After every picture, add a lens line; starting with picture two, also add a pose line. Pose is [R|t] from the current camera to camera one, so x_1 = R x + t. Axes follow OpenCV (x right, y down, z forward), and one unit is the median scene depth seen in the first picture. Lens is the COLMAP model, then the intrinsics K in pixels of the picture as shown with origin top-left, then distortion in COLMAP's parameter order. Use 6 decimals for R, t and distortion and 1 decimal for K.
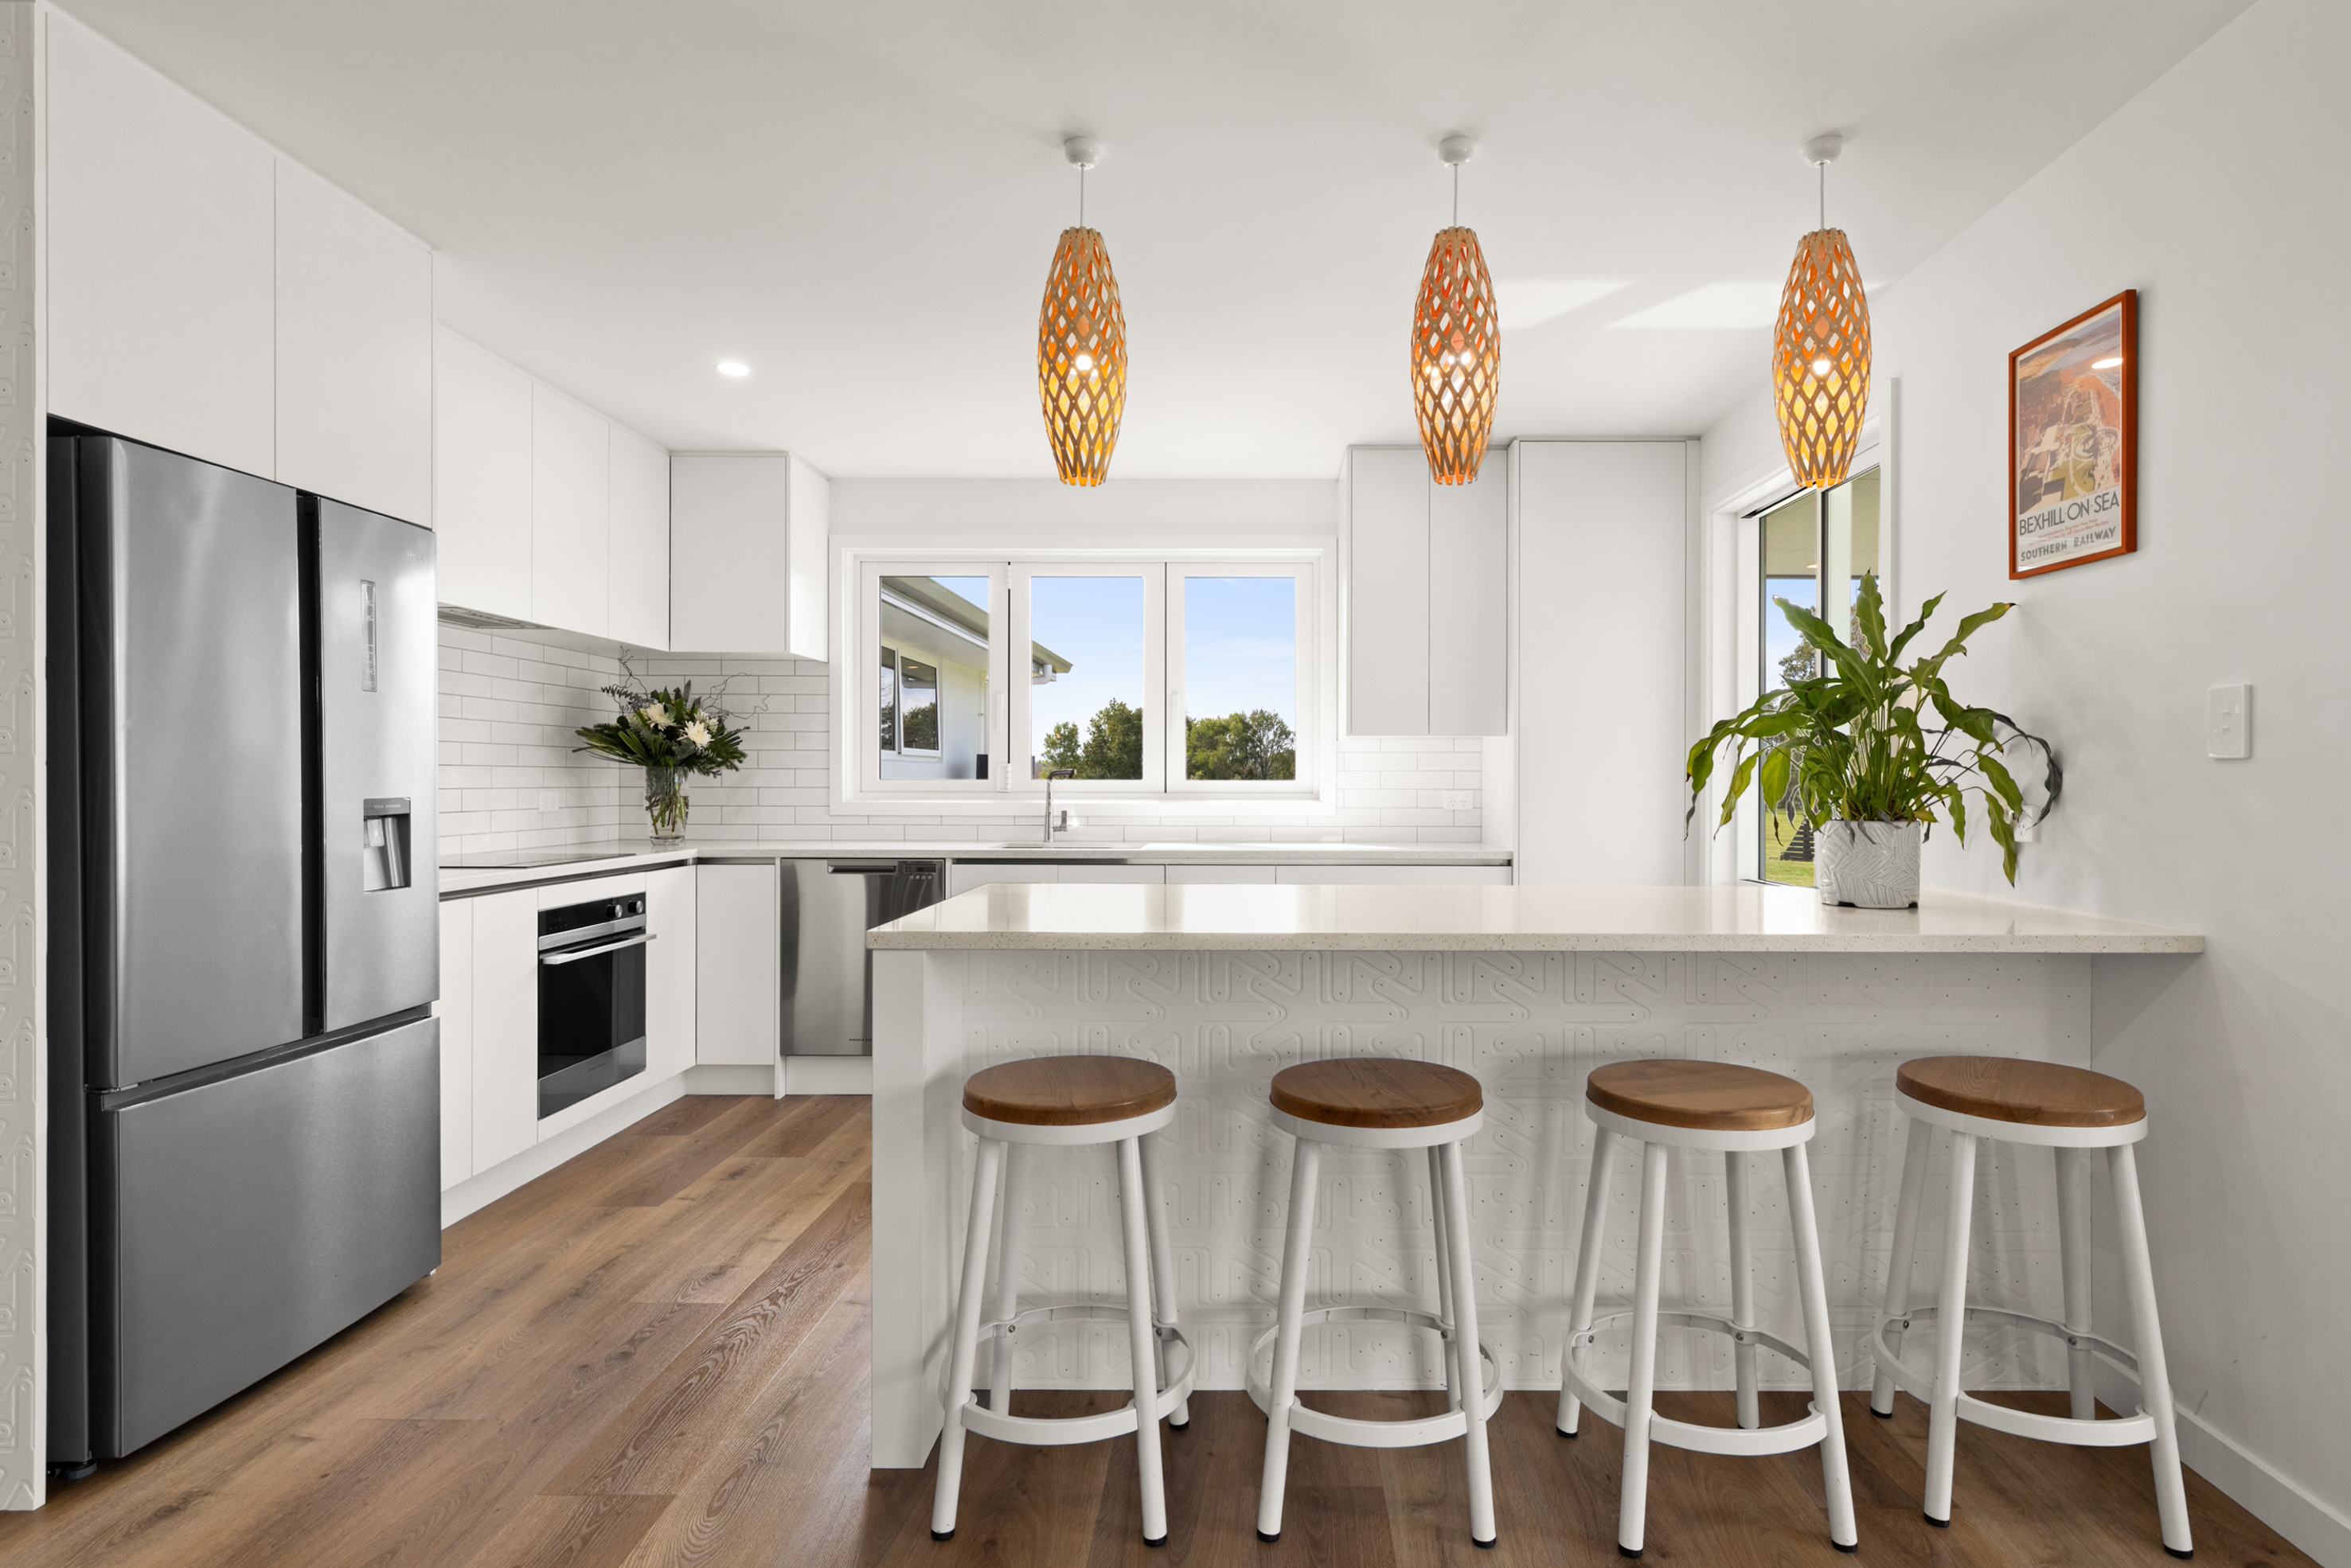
lens RADIAL K [[1207.4, 0, 1271.7], [0, 1207.4, 779.3], [0, 0, 1]] dist [0.013673, -0.006440]
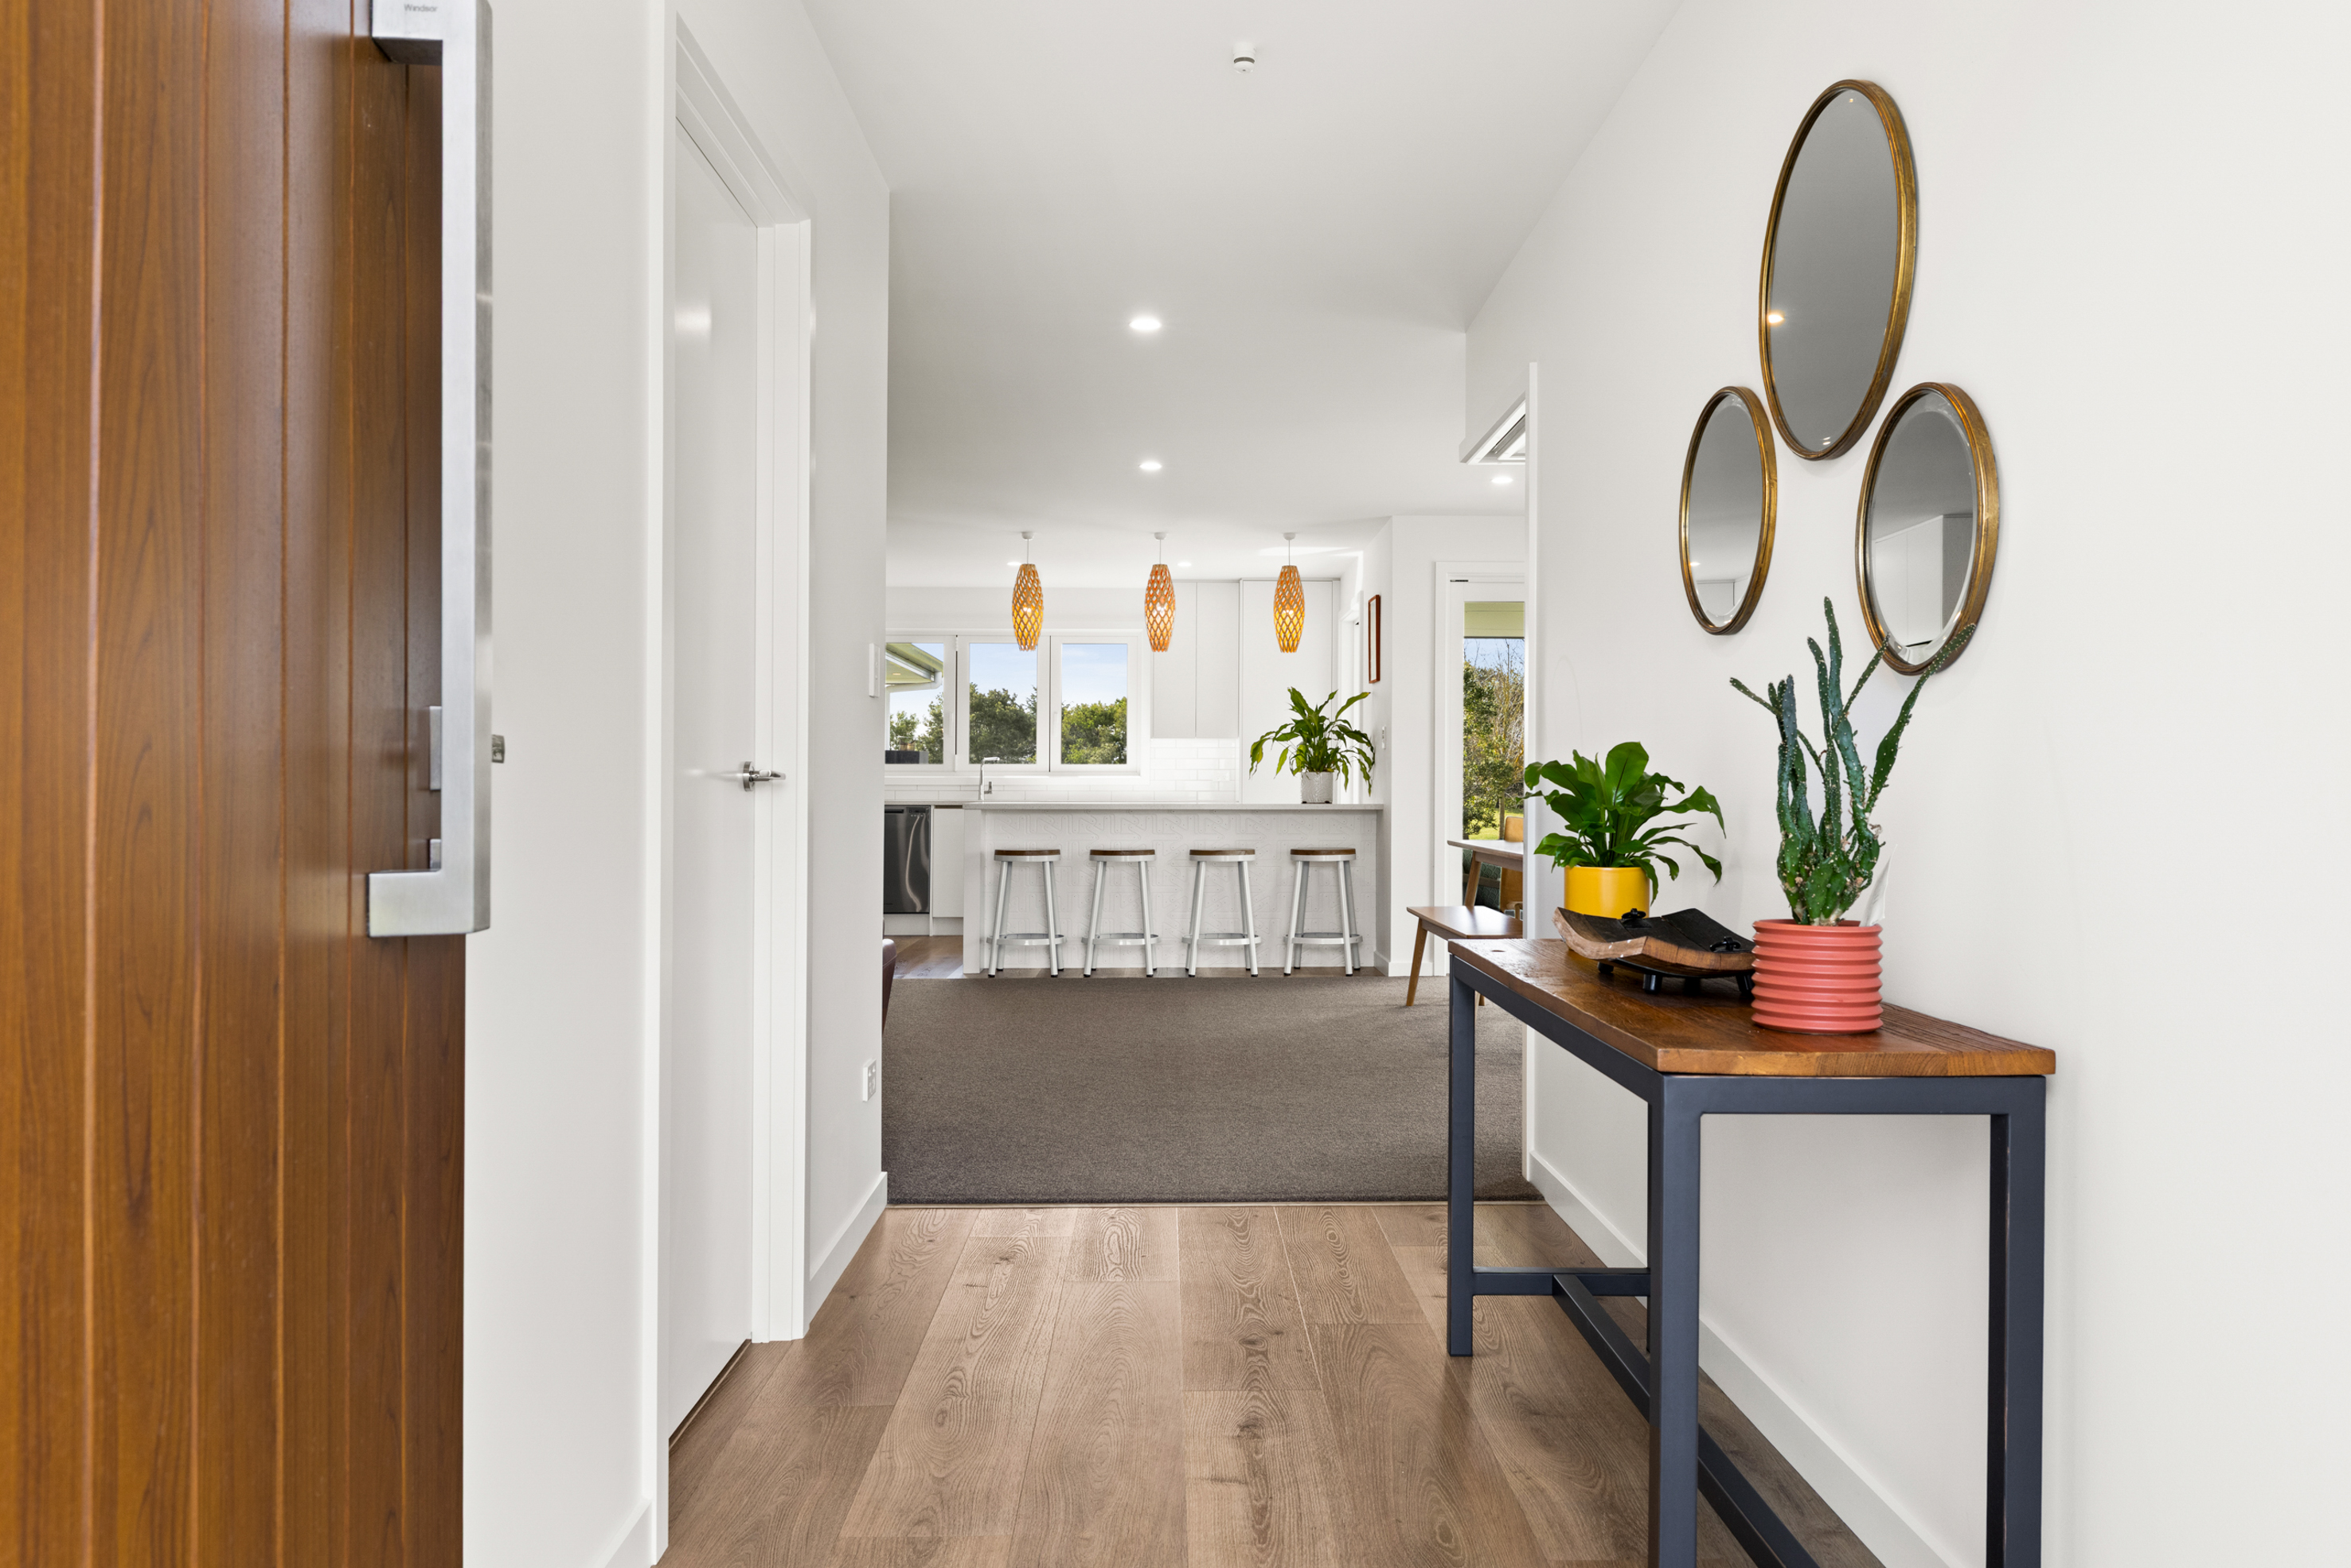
lens RADIAL K [[1609.6, 0, 1154.9], [0, 1609.6, 792.3], [0, 0, 1]] dist [-0.007411, -0.000580]
pose [[0.999983, -0.001879, -0.005498, 0.094793], [0.001912, 0.999980, 0.005970, 0.035443], [0.005487, -0.005981, 0.999967, -1.647478]]
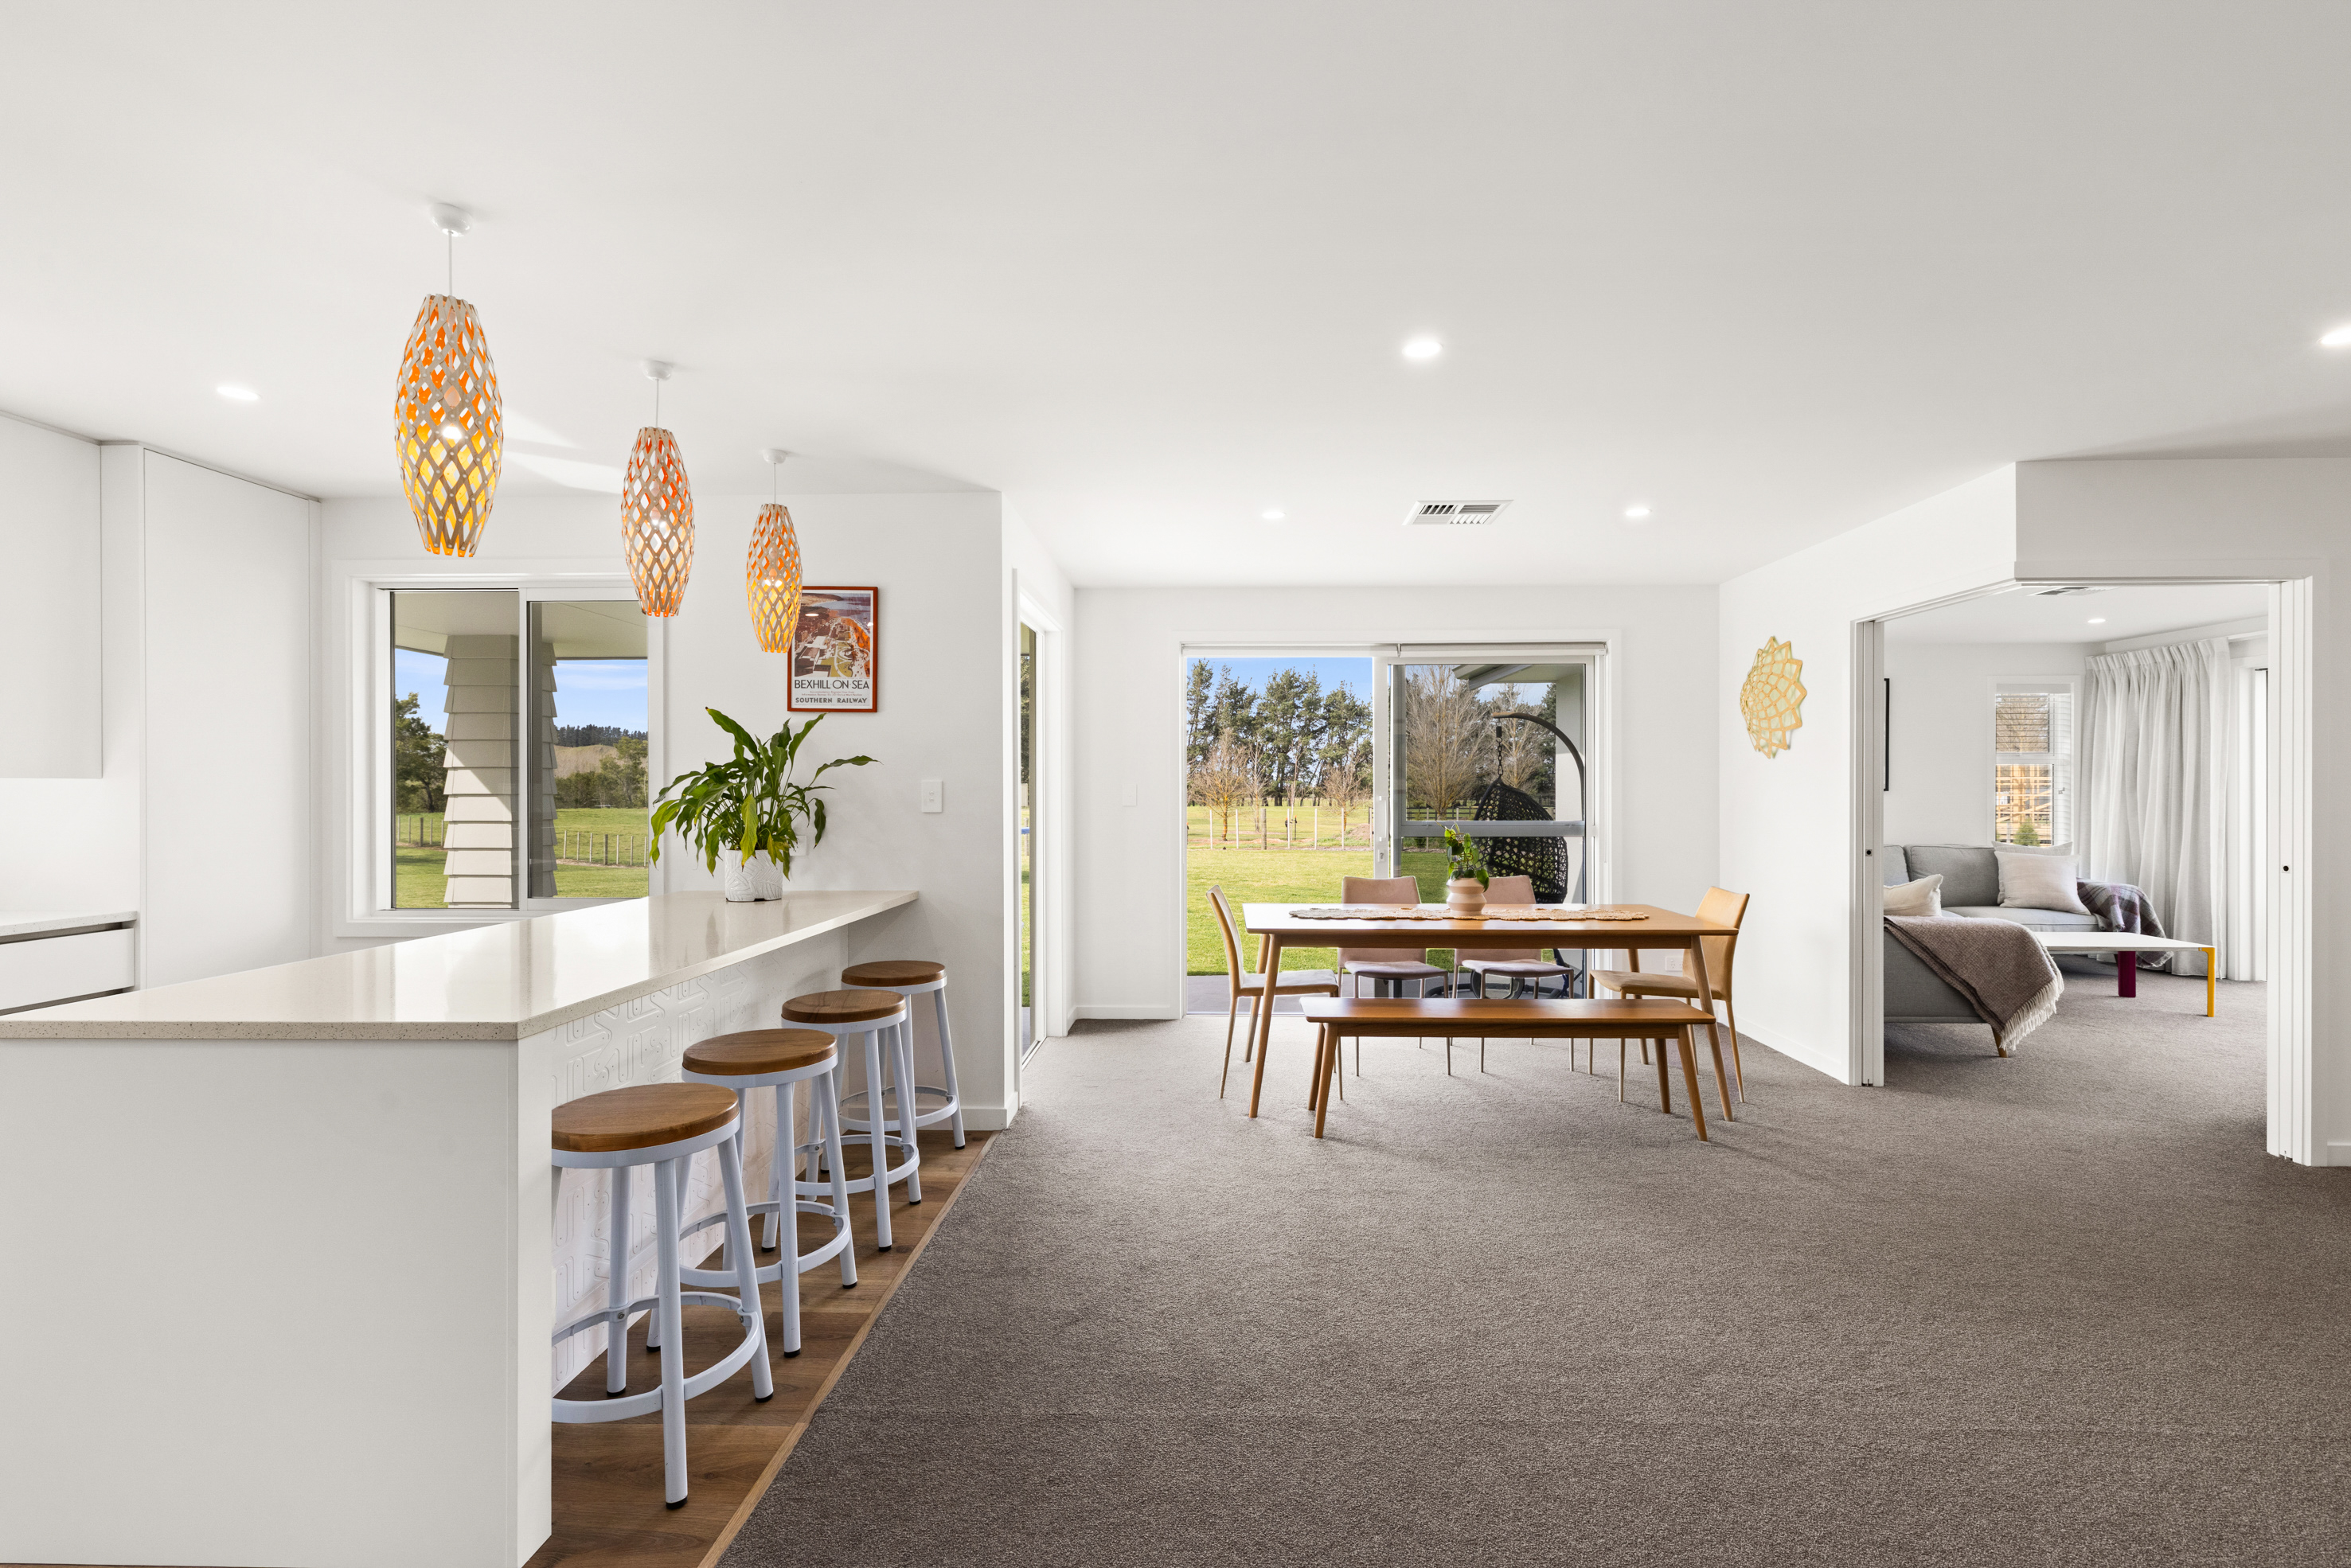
lens RADIAL K [[1066.2, 0, 1197.4], [0, 1066.2, 782.2], [0, 0, 1]] dist [0.016139, -0.004014]
pose [[0.027105, 0.003579, 0.999626, -0.610342], [0.003208, 0.999988, -0.003667, -0.032215], [-0.999627, 0.003306, 0.027093, 0.220073]]
